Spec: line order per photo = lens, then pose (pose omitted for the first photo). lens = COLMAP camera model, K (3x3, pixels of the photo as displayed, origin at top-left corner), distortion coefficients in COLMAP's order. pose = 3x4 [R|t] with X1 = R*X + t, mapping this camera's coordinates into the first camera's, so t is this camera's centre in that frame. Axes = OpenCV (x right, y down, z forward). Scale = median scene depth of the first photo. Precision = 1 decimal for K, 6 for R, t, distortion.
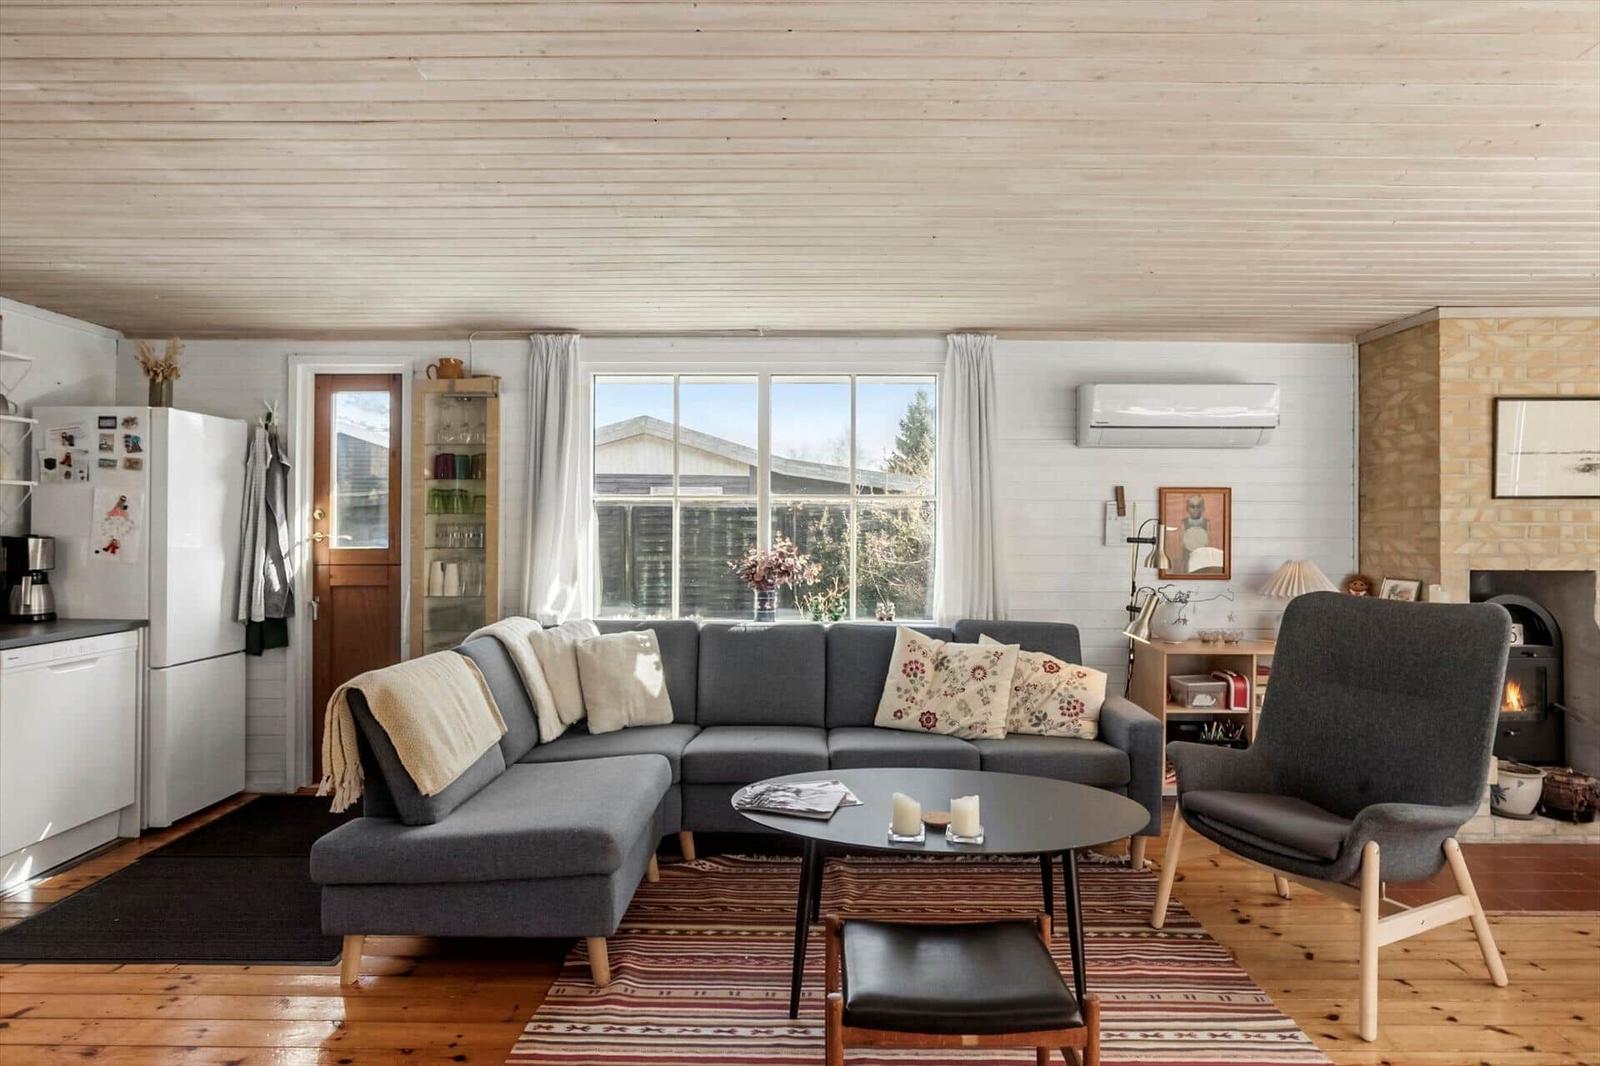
lens RADIAL K [[867.2, 0, 806.3], [0, 867.2, 519.4], [0, 0, 1]] dist [-0.013651, 0.002989]
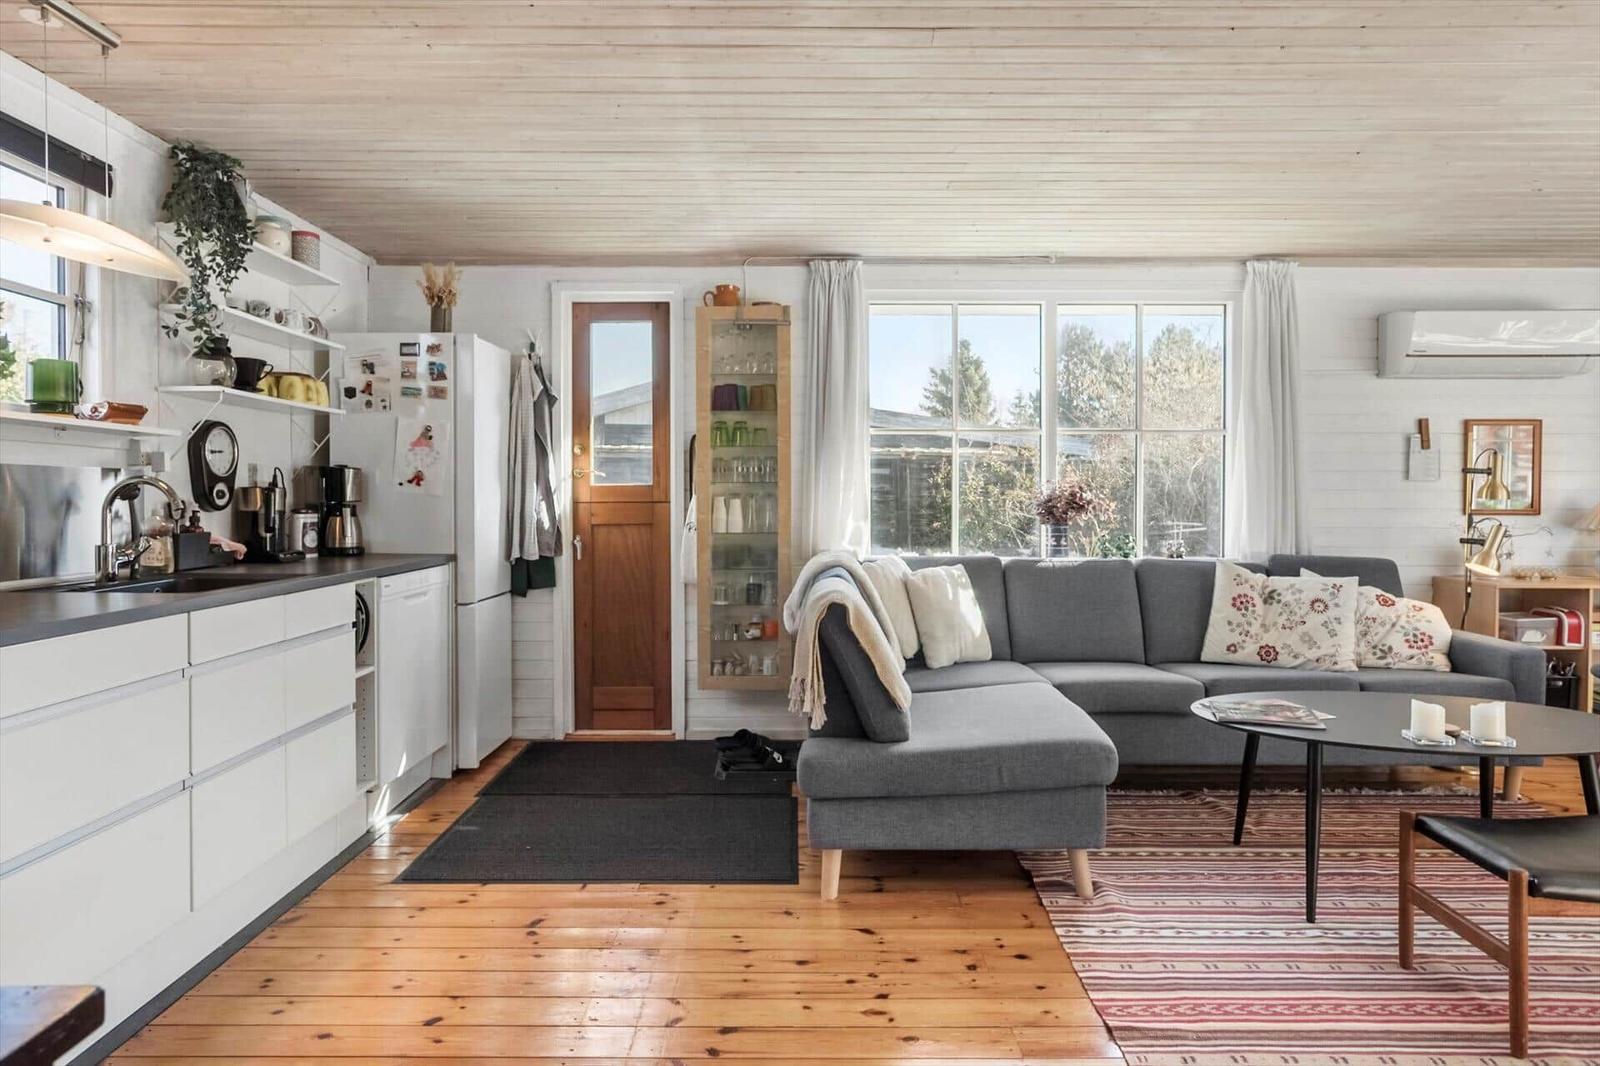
lens RADIAL K [[949.8, 0, 797.8], [0, 949.8, 497.8], [0, 0, 1]] dist [-0.024601, 0.031317]
pose [[0.999991, -0.001315, 0.004095, -0.383516], [0.001258, 0.999903, 0.013851, 0.039084], [-0.004113, -0.013846, 0.999896, -0.061138]]
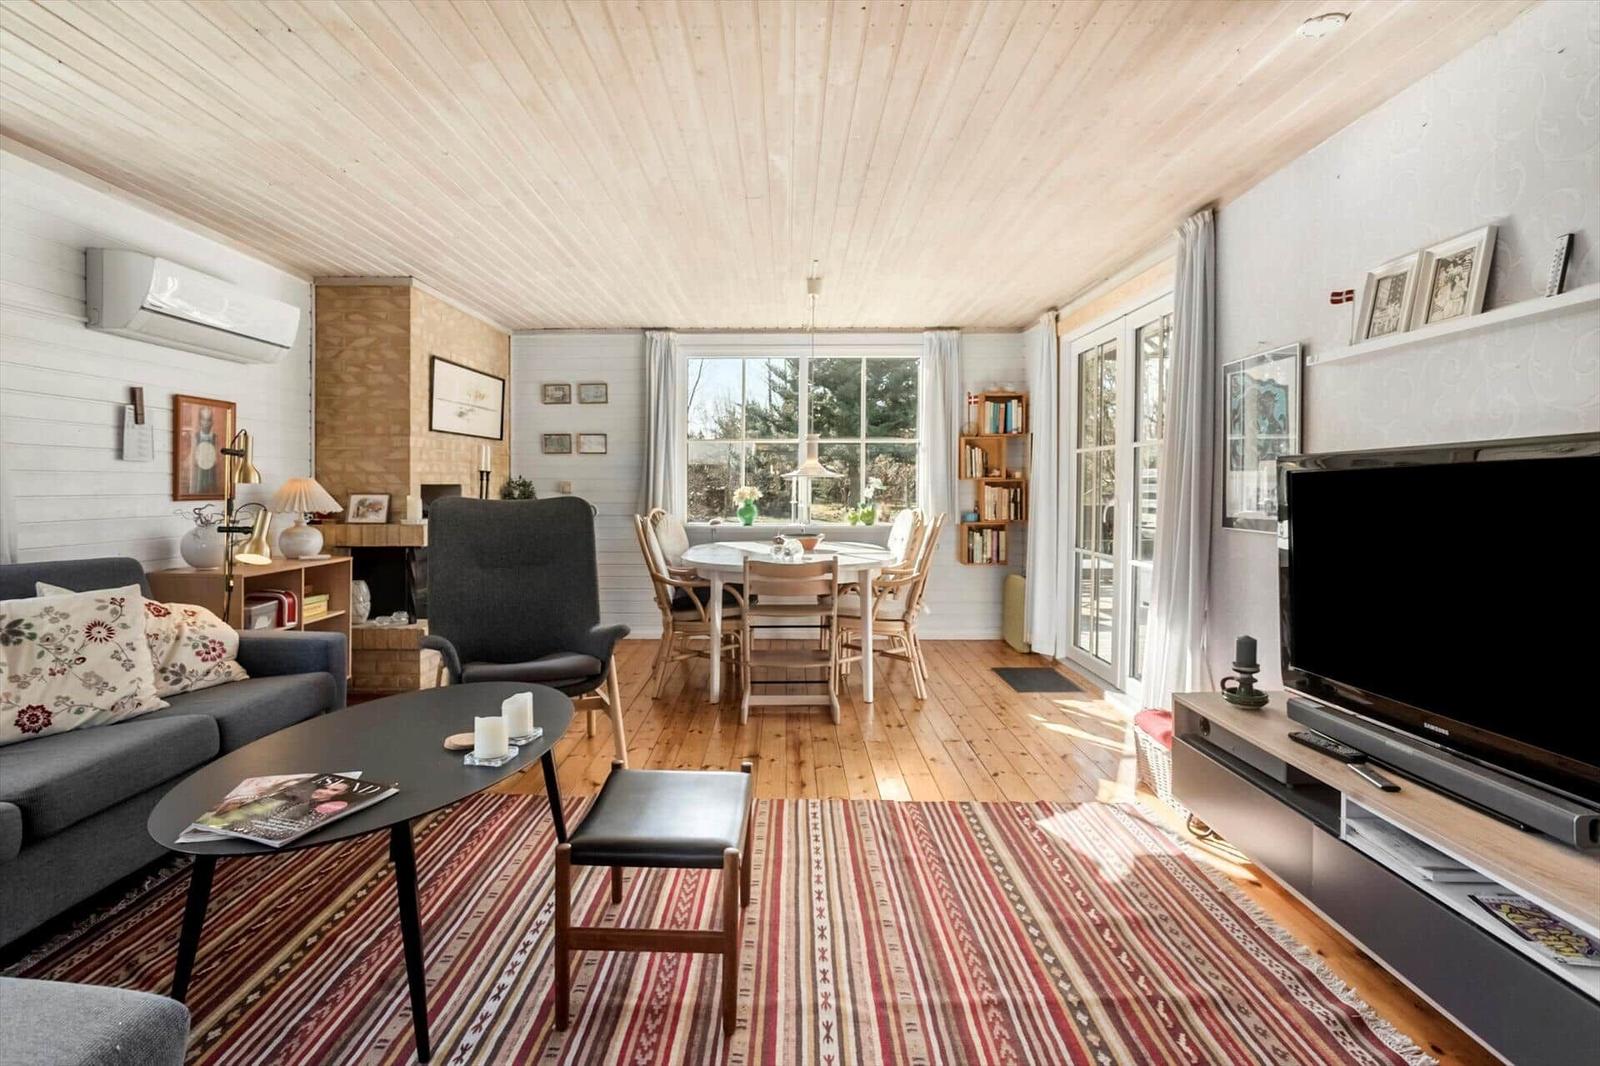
lens RADIAL K [[794.0, 0, 773.2], [0, 794.0, 497.7], [0, 0, 1]] dist [-0.002464, -0.000461]
pose [[0.015412, -0.018598, 0.999708, -0.422452], [-0.016816, 0.999681, 0.018857, 0.046388], [-0.999740, -0.017102, 0.015095, 0.434562]]
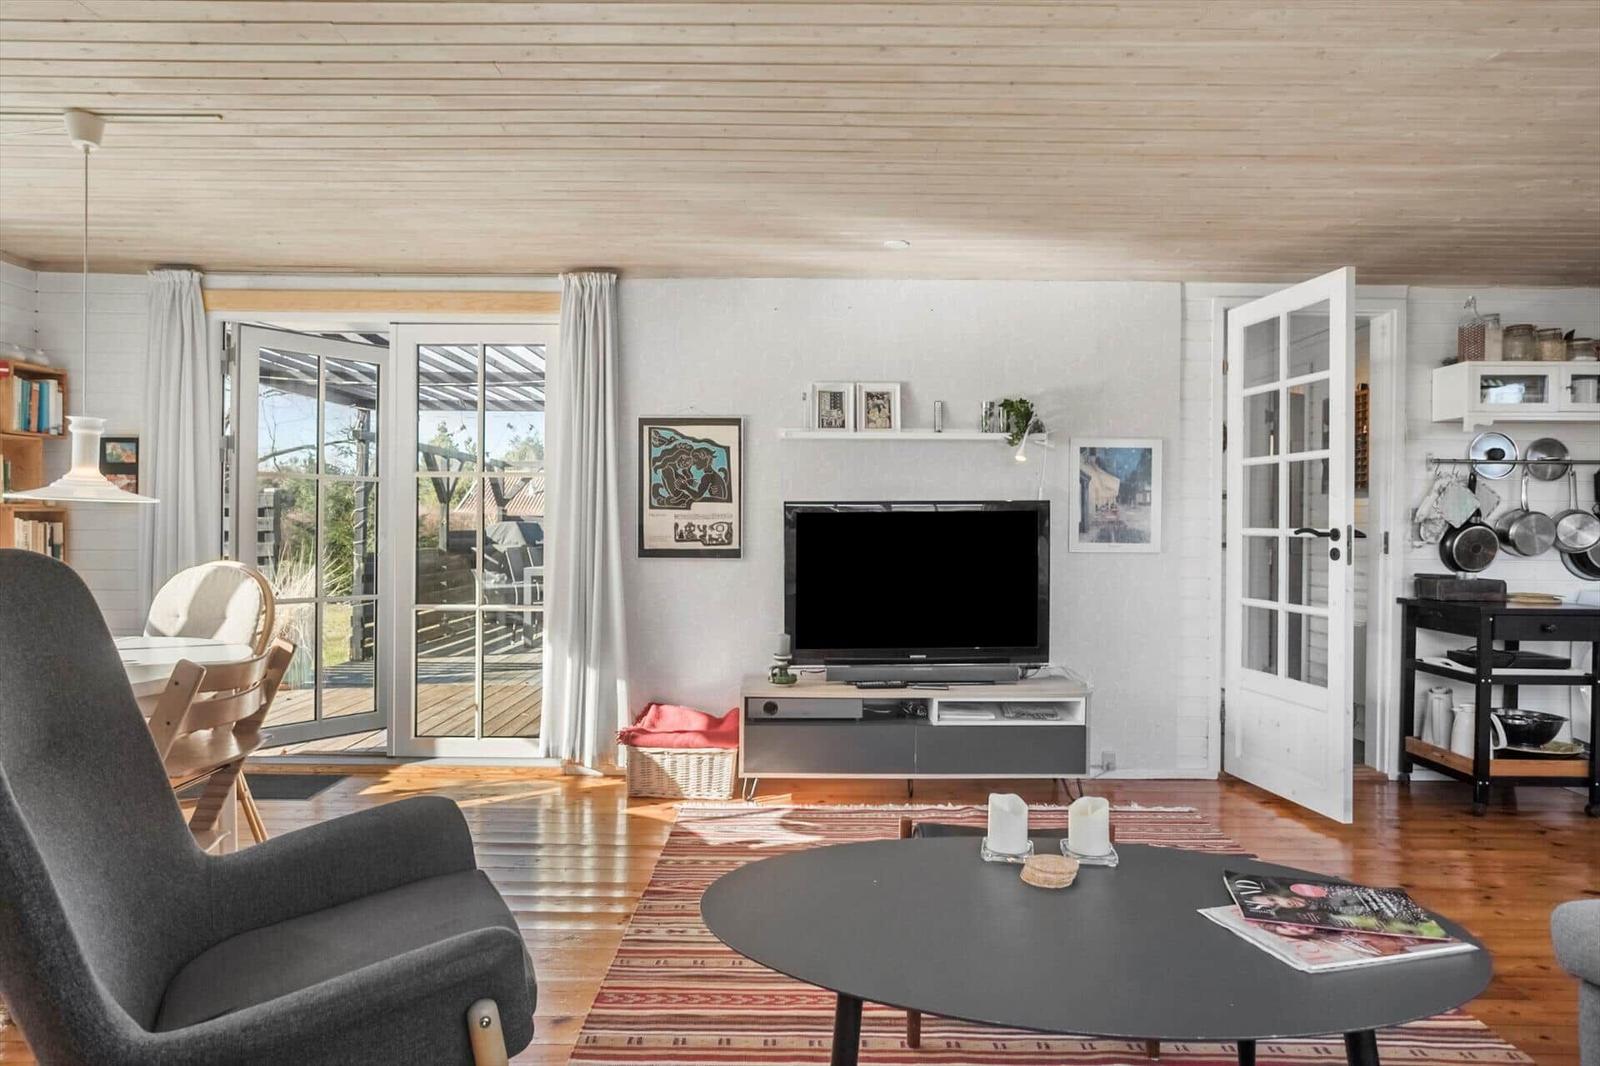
lens RADIAL K [[929.2, 0, 800.0], [0, 929.2, 533.0], [0, 0, 1]] dist [-0.004757, 0.001762]
pose [[-0.999927, -0.008517, -0.008553, 0.227071], [-0.008471, 0.999950, -0.005383, 0.059089], [0.008598, -0.005310, -0.999949, 1.095664]]
